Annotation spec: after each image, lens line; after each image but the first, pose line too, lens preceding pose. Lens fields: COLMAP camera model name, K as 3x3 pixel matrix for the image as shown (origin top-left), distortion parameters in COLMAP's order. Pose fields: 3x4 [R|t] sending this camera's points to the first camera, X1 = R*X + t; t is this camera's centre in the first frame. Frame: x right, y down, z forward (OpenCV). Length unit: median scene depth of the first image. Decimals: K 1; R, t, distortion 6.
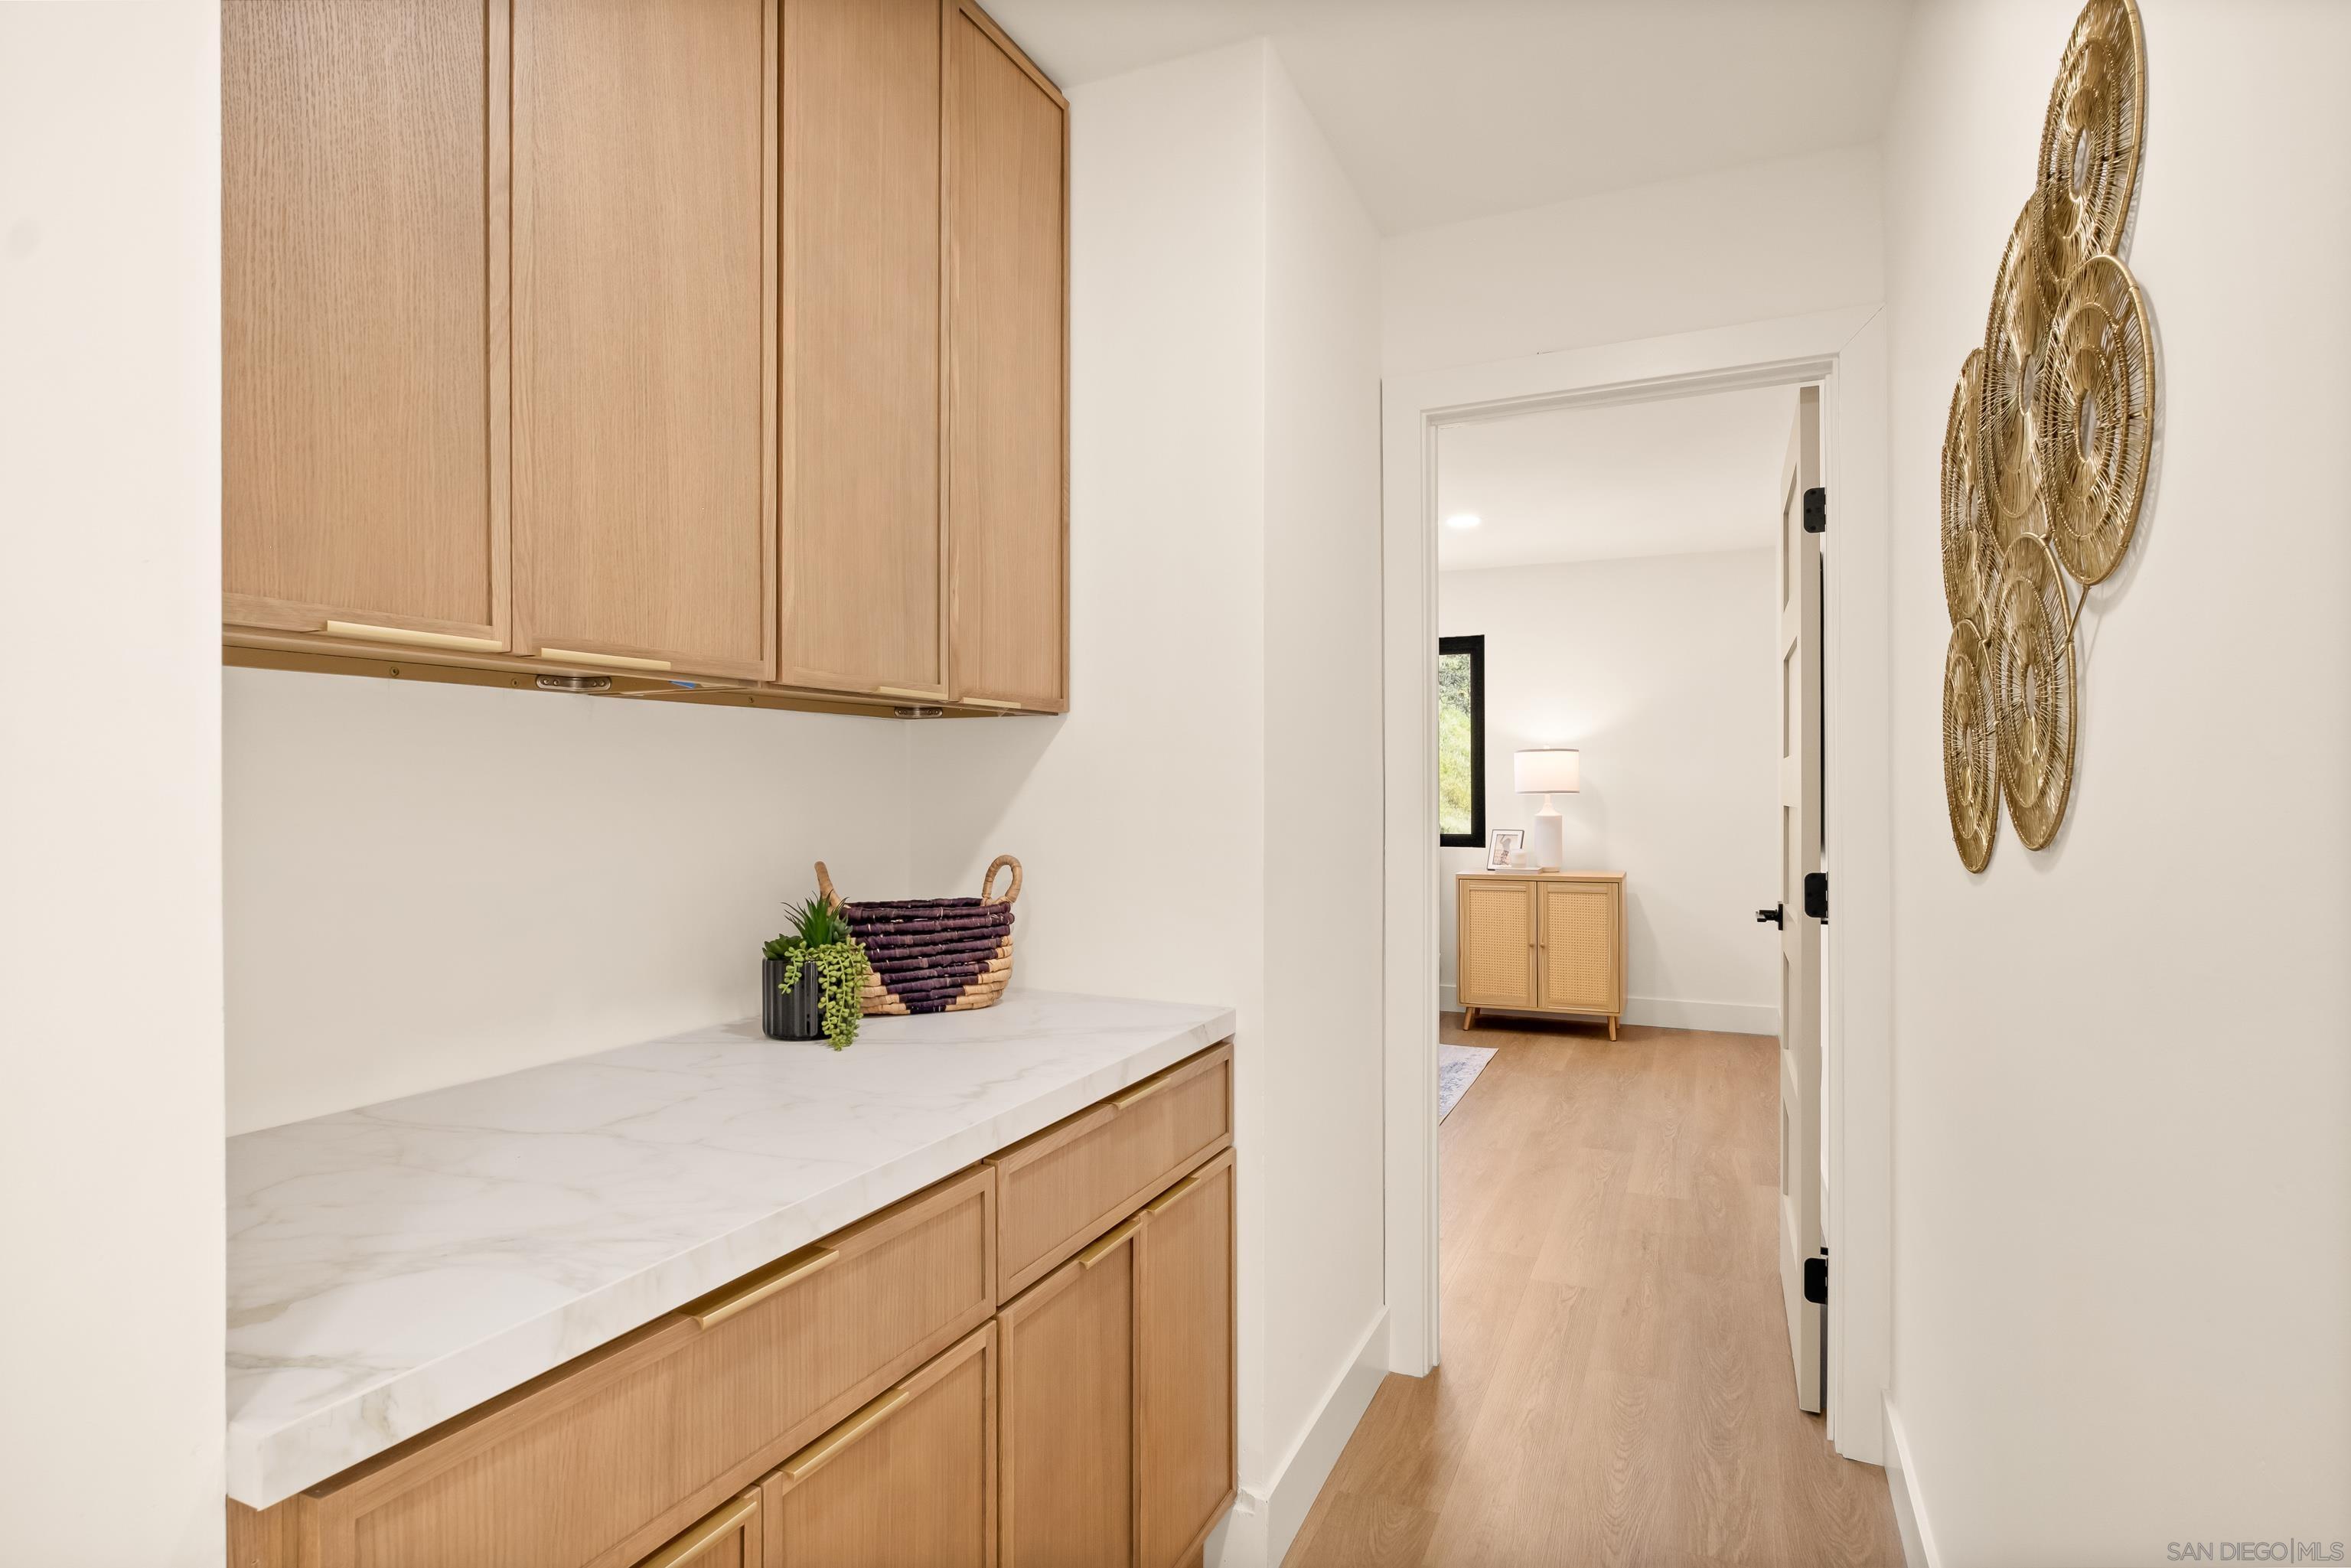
lens RADIAL K [[1247.1, 0, 1178.7], [0, 1247.1, 781.8], [0, 0, 1]] dist [-0.013358, 0.003527]
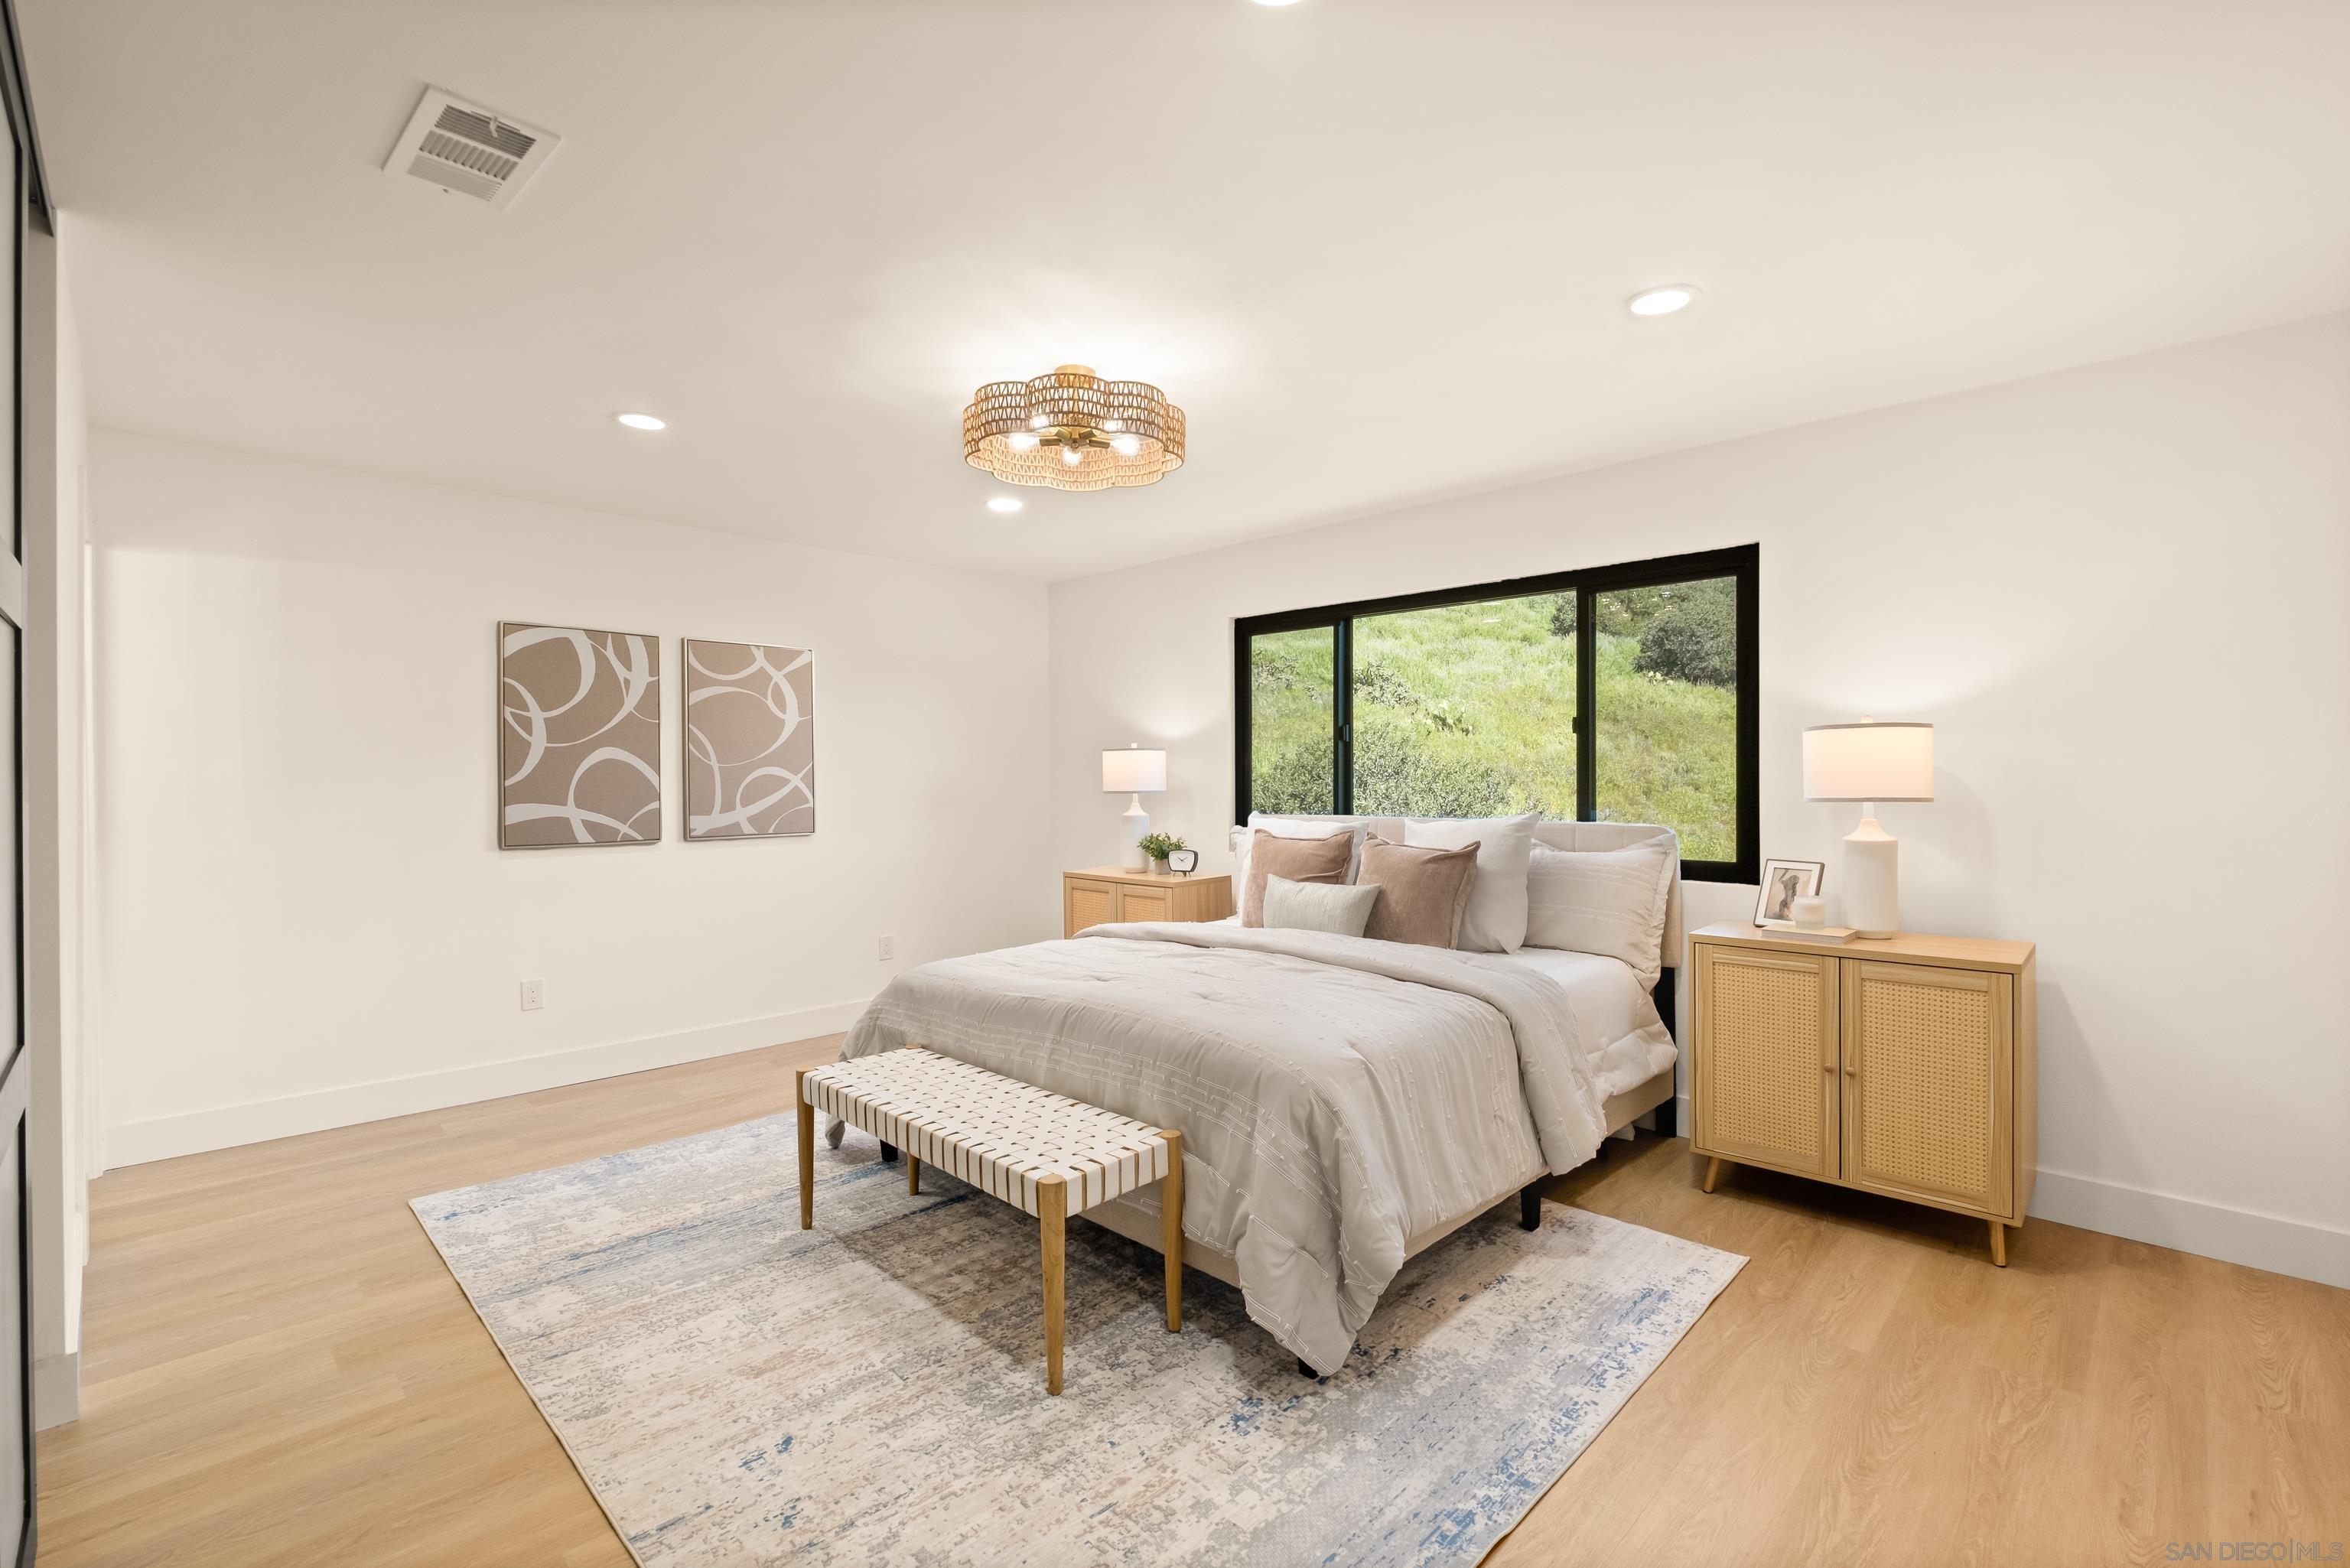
lens RADIAL K [[1030.6, 0, 1170.1], [0, 1030.6, 775.8], [0, 0, 1]] dist [-0.008595, 0.000337]
pose [[0.930173, -0.000406, -0.367122, 0.171858], [0.005718, 0.999894, 0.013383, -0.010998], [0.367077, -0.014547, 0.930077, 0.444701]]
